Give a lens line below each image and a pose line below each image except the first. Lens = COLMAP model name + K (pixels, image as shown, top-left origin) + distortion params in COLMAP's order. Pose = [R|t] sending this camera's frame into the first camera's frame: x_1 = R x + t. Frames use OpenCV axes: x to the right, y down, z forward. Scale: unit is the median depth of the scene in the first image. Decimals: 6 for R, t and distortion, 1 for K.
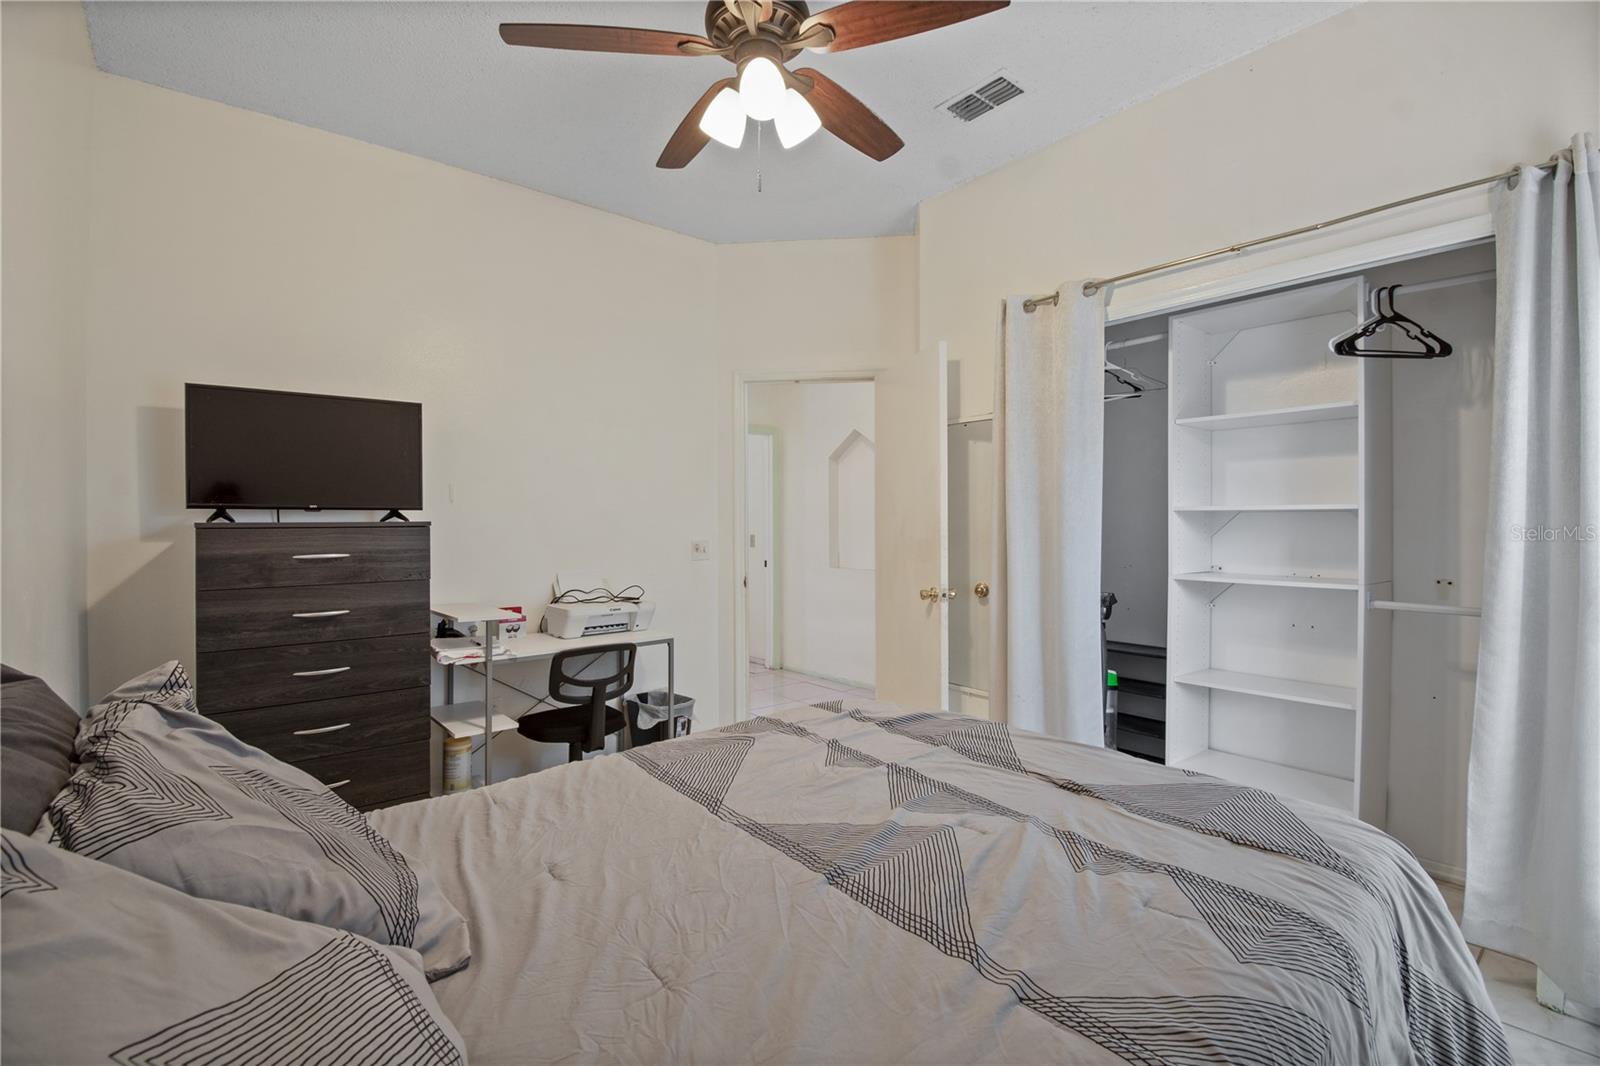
lens RADIAL K [[715.1, 0, 798.6], [0, 715.1, 530.8], [0, 0, 1]] dist [0.017287, -0.026469]
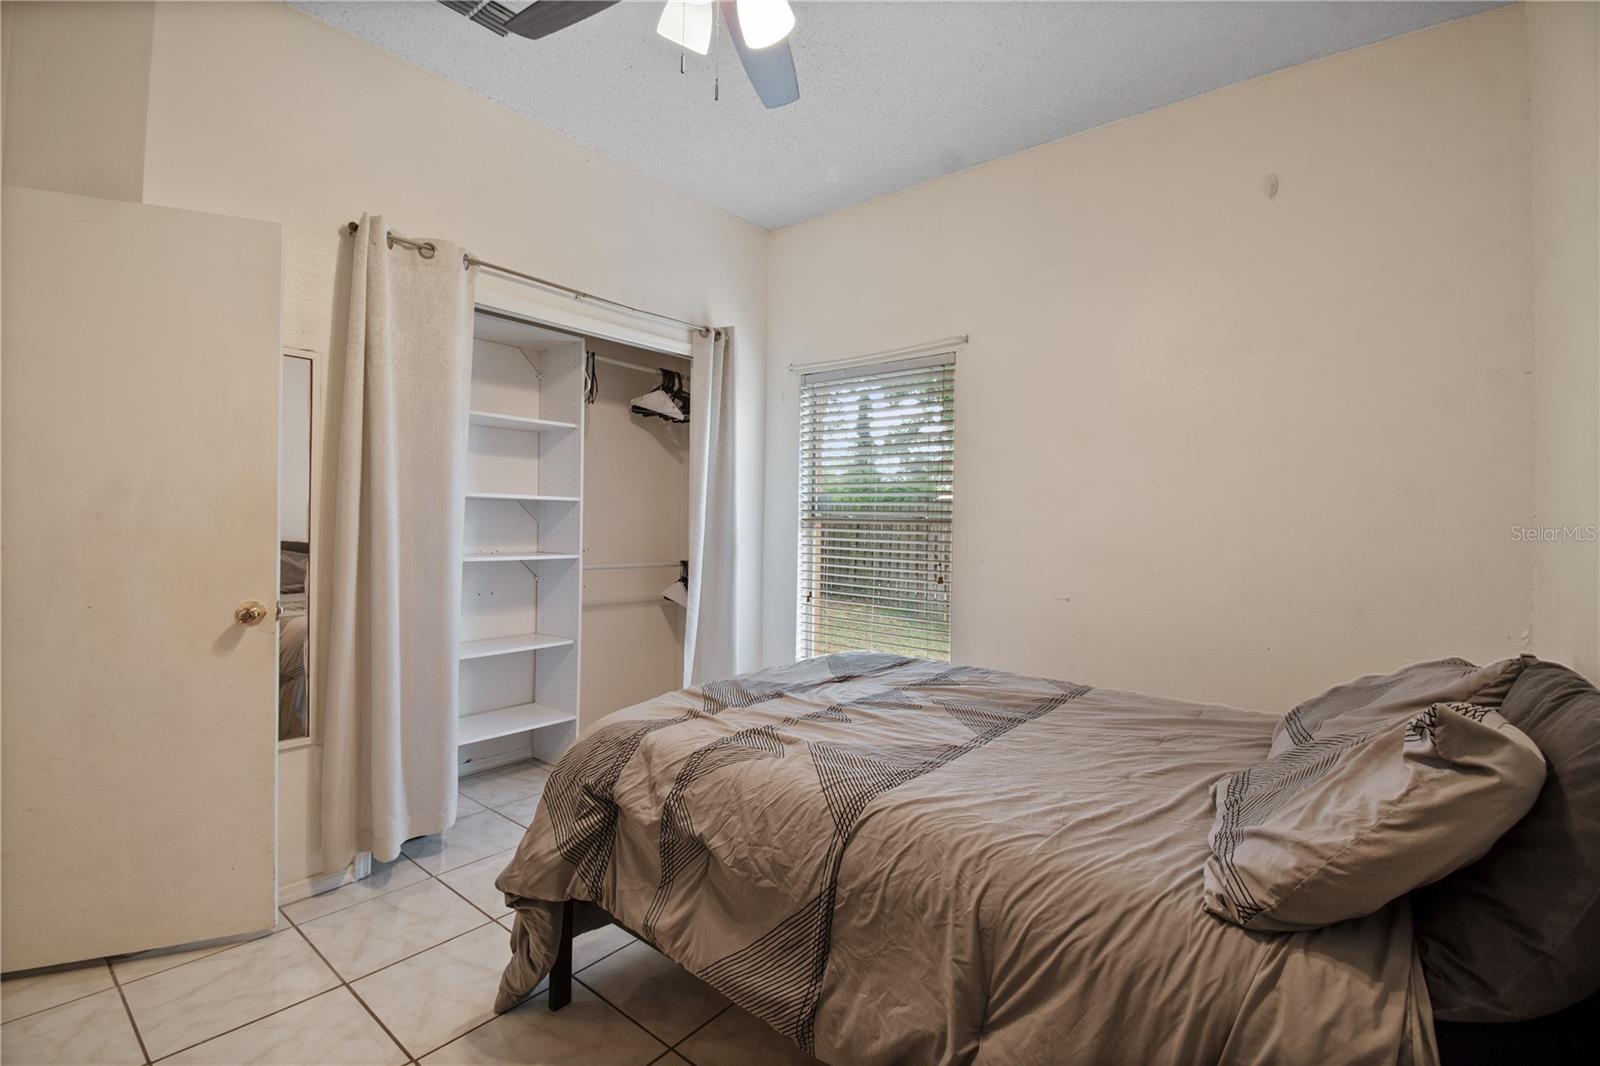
lens RADIAL K [[715.1, 0, 798.6], [0, 715.1, 530.8], [0, 0, 1]] dist [0.017287, -0.026469]
pose [[-0.206304, -0.020336, 0.978277, -0.738384], [-0.013211, 0.999751, 0.017997, -0.004217], [-0.978399, -0.009211, -0.206521, 0.908508]]
